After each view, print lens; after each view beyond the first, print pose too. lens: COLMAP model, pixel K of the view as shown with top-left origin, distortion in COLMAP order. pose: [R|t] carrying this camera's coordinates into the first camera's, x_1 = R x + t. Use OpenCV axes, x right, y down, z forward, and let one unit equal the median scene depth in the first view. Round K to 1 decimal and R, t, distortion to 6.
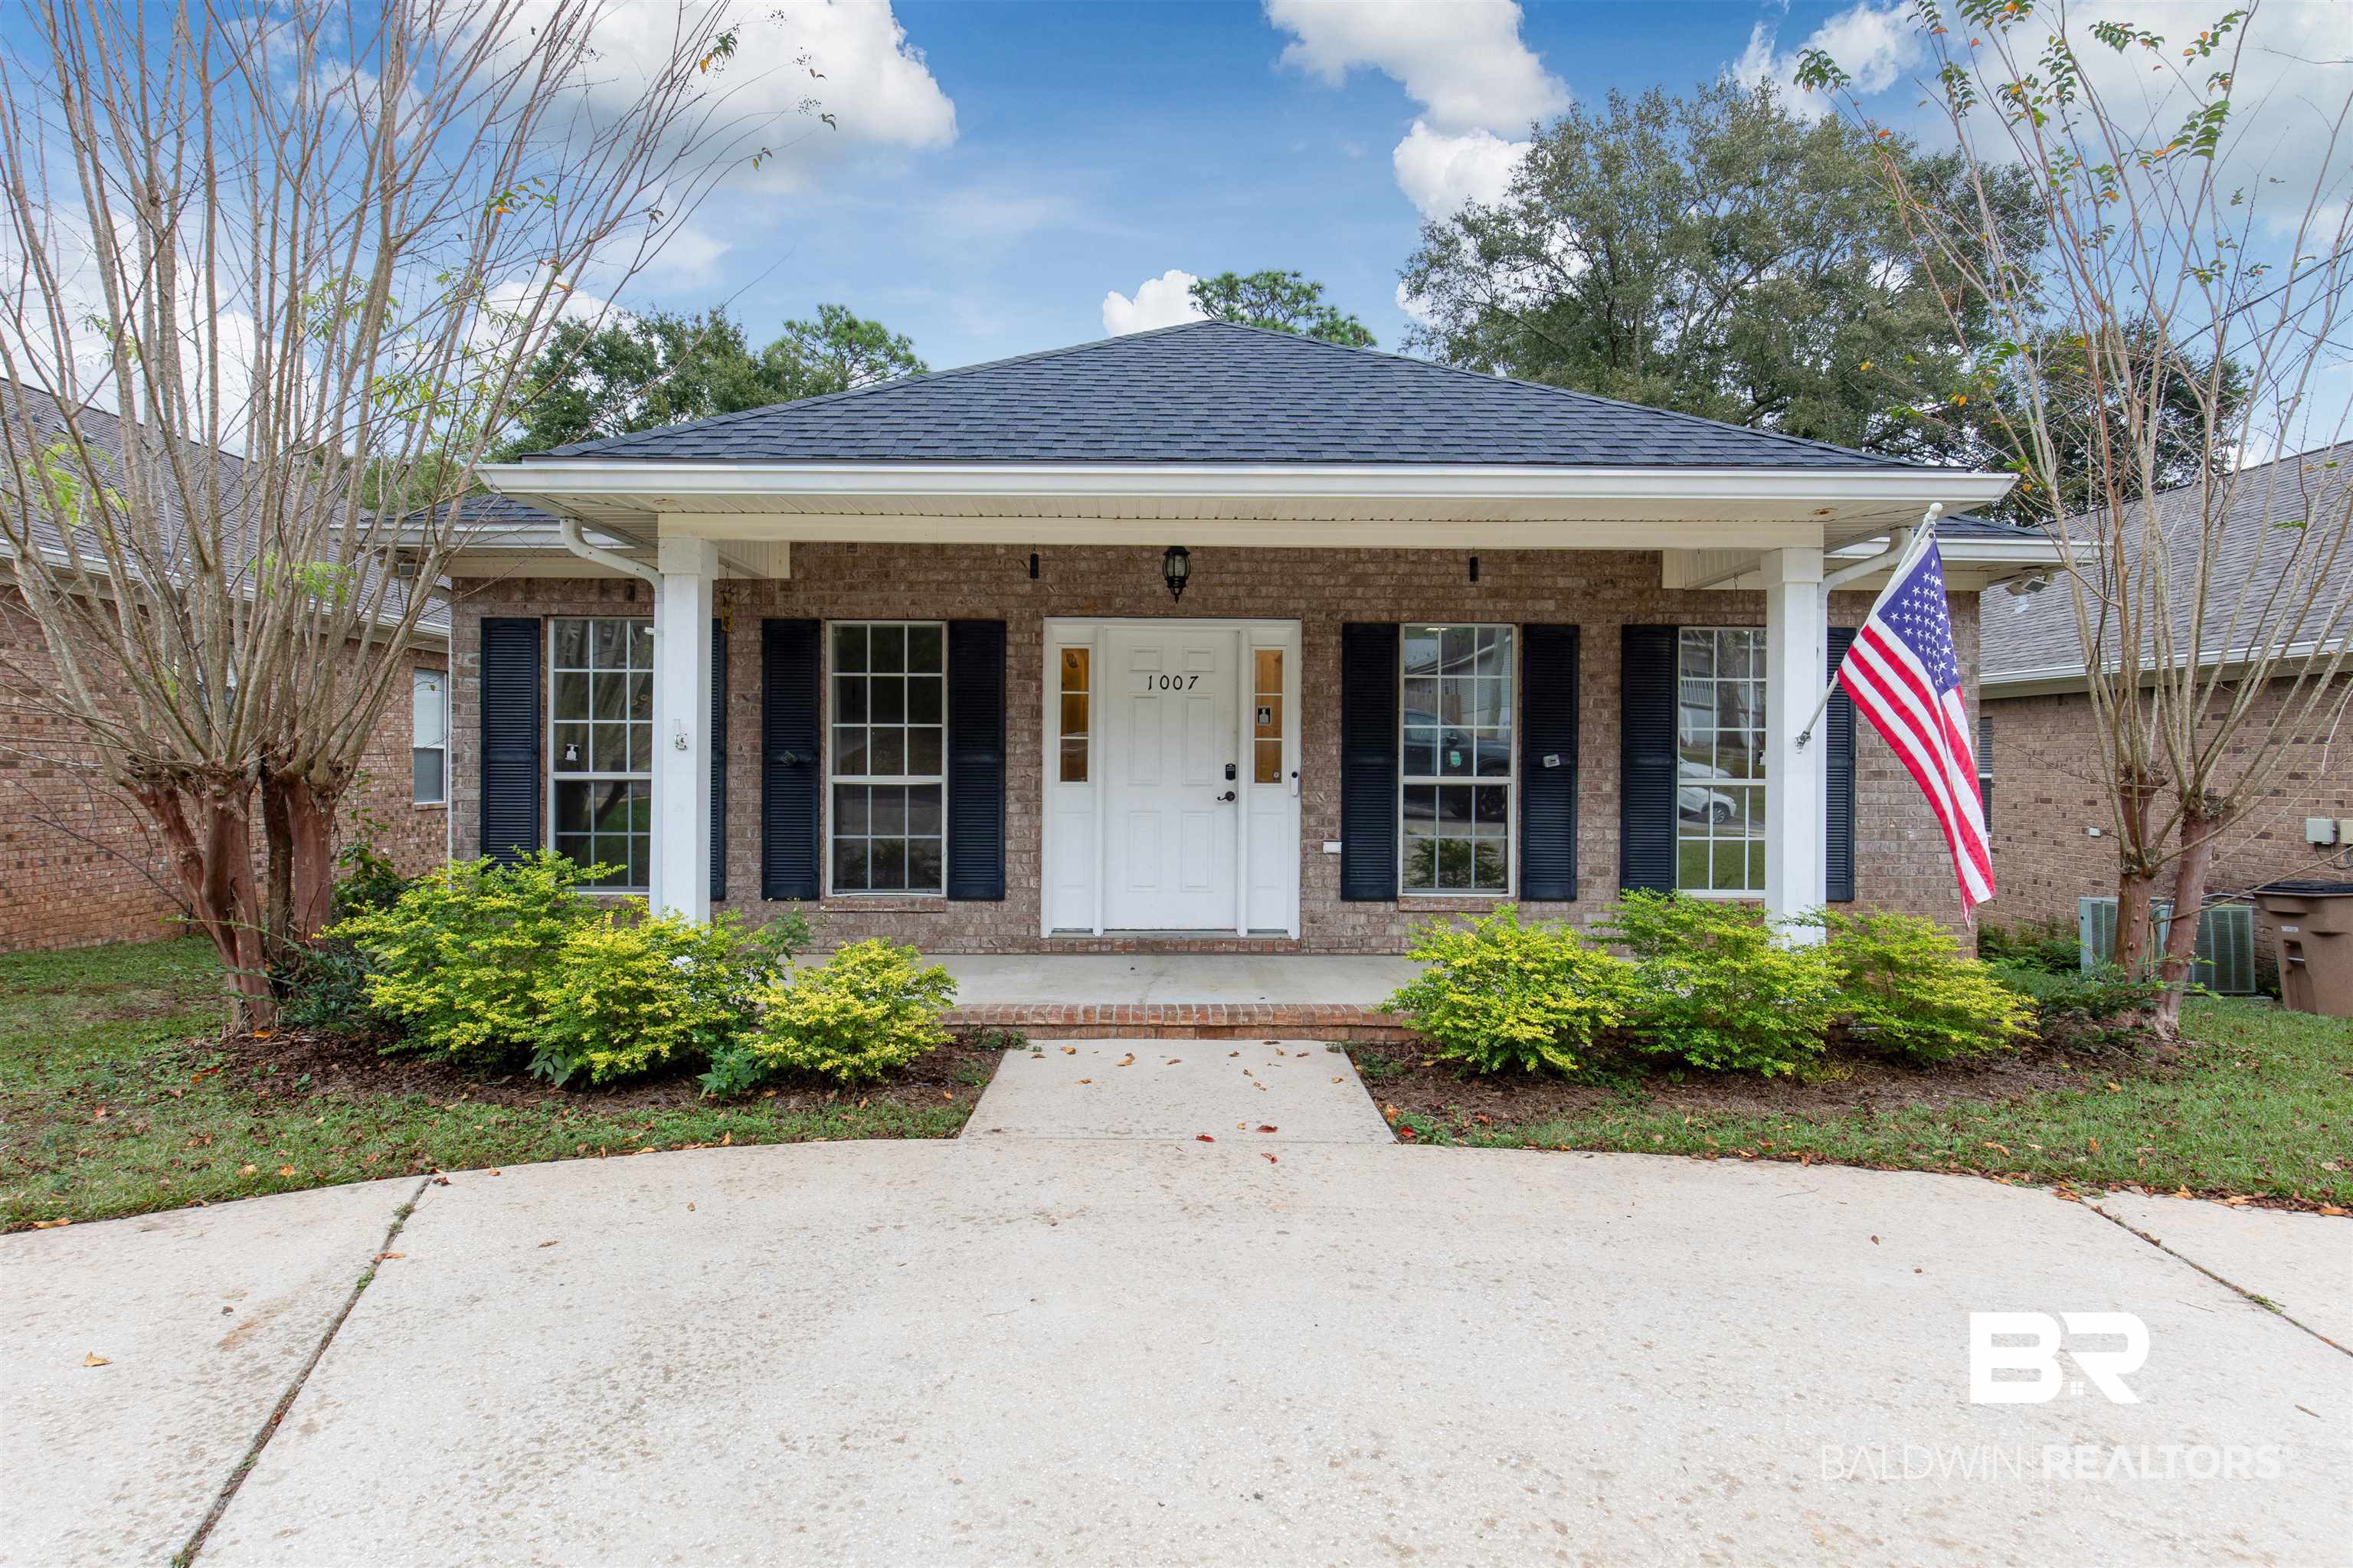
lens RADIAL K [[1116.0, 0, 1187.7], [0, 1116.0, 778.9], [0, 0, 1]] dist [-0.002904, 0.000430]
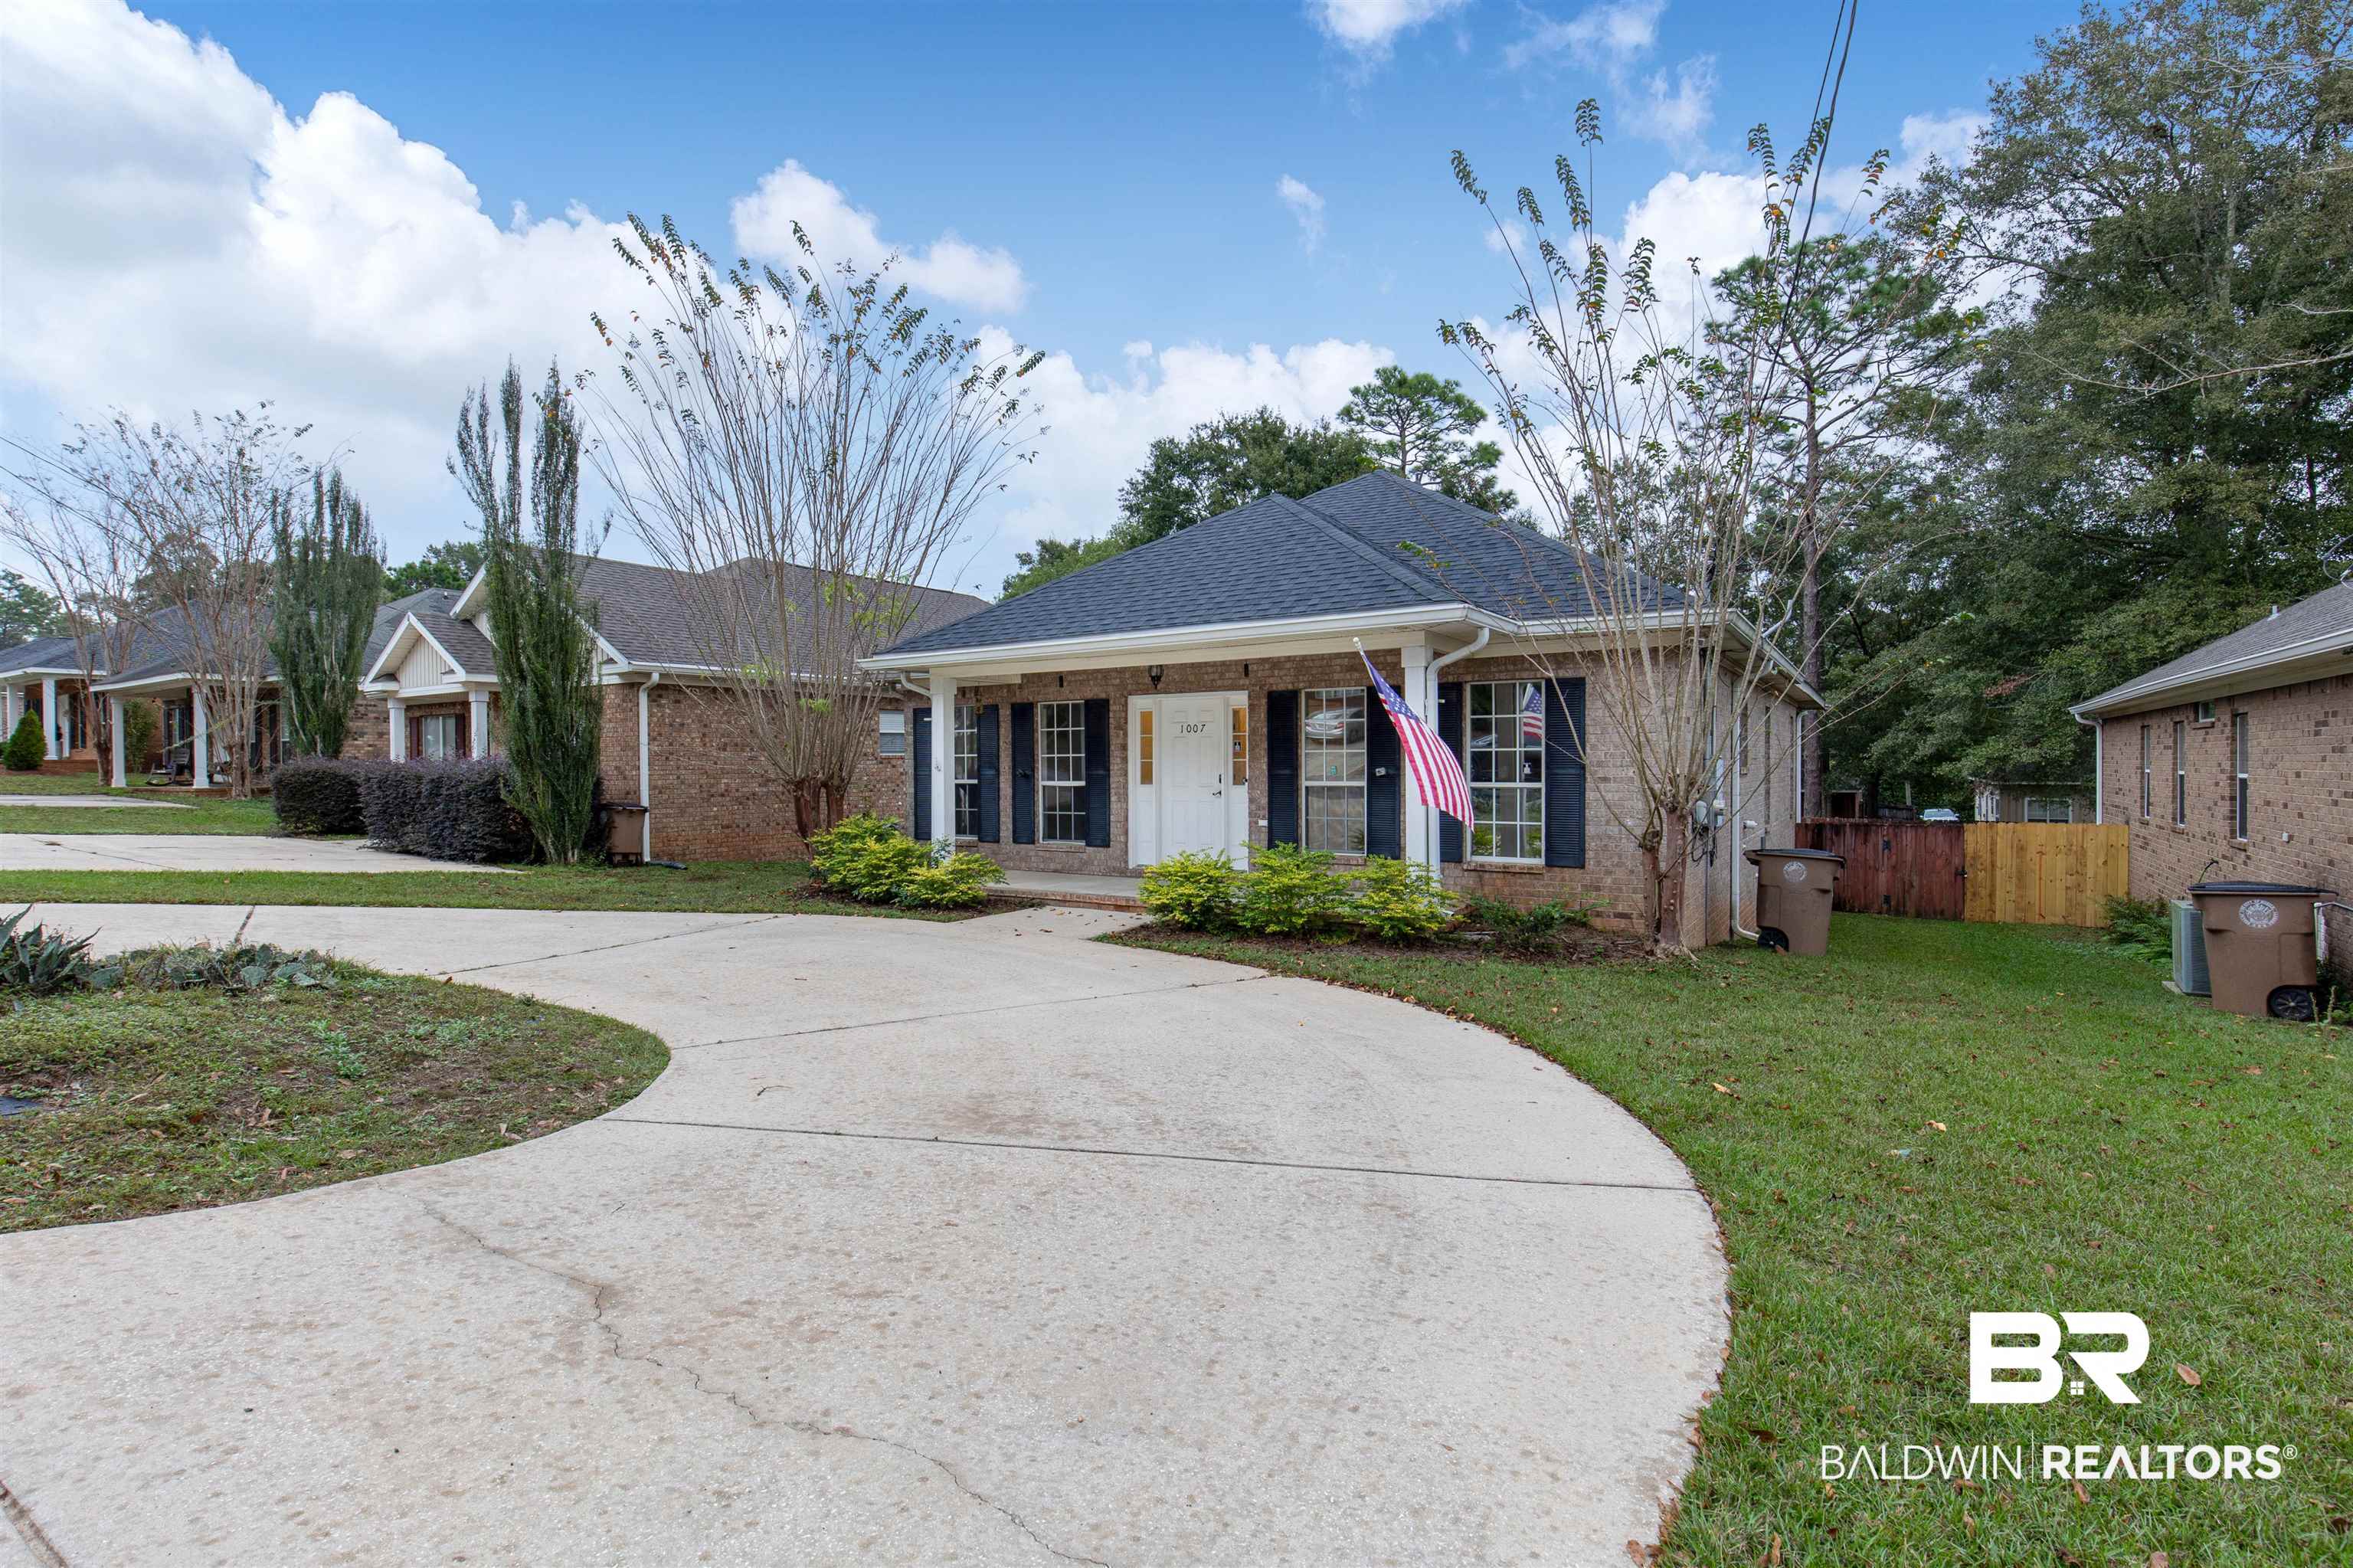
lens RADIAL K [[1116.0, 0, 1174.1], [0, 1116.0, 782.4], [0, 0, 1]] dist [-0.002904, 0.000430]
pose [[0.824705, -0.000595, -0.565563, 0.980013], [0.002766, 0.999992, 0.002982, -0.006122], [0.565557, -0.004024, 0.824700, -0.481950]]
